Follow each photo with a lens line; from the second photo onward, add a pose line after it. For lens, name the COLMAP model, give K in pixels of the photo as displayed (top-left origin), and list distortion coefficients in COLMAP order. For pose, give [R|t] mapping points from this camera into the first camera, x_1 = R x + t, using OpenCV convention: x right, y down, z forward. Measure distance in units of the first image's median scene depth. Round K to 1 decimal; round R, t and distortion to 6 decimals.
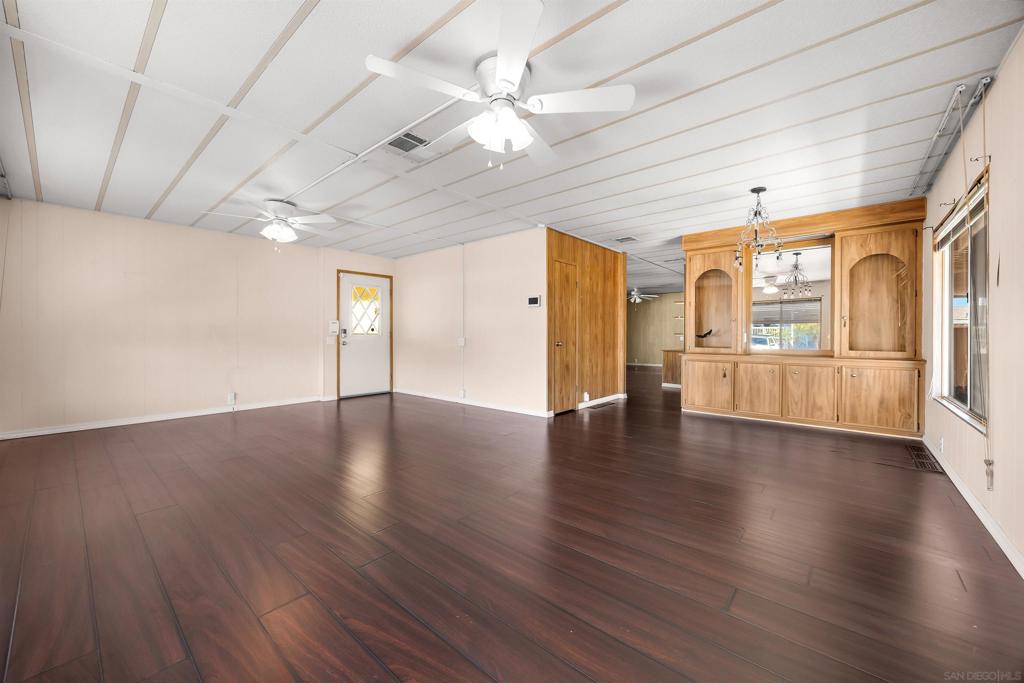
lens RADIAL K [[398.6, 0, 512.0], [0, 398.6, 341.5], [0, 0, 1]] dist [-0.008997, -0.000008]
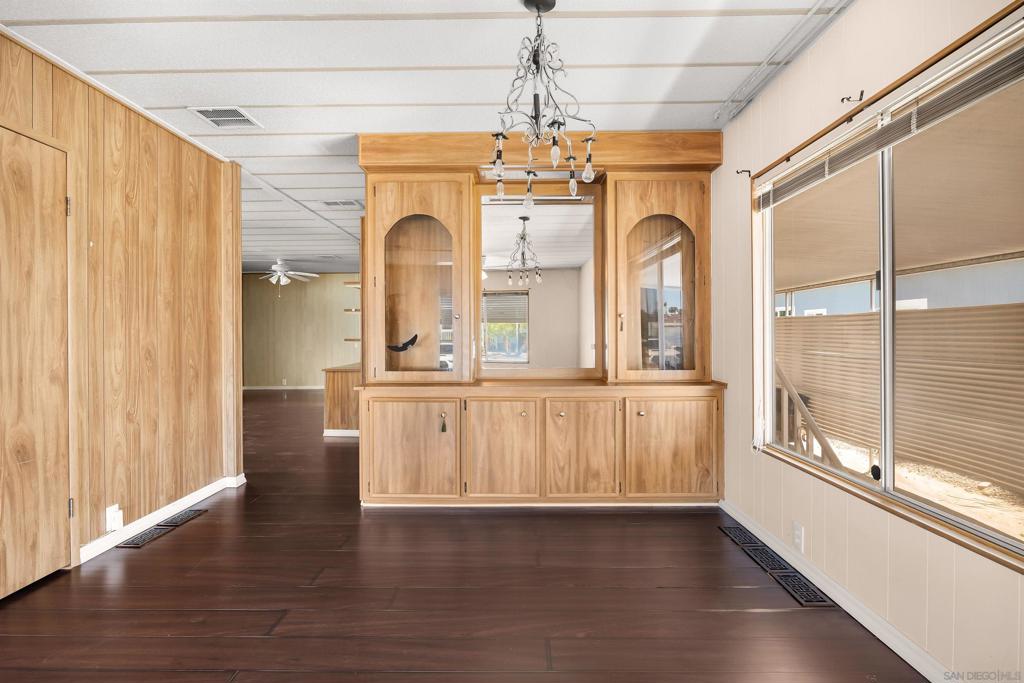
lens RADIAL K [[517.9, 0, 512.0], [0, 517.9, 341.5], [0, 0, 1]] dist [-0.011288, -0.000011]
pose [[0.766992, -0.011958, 0.641545, 0.171501], [0.015094, 0.999886, 0.000592, -0.019518], [-0.641479, 0.009230, 0.767085, 0.411017]]
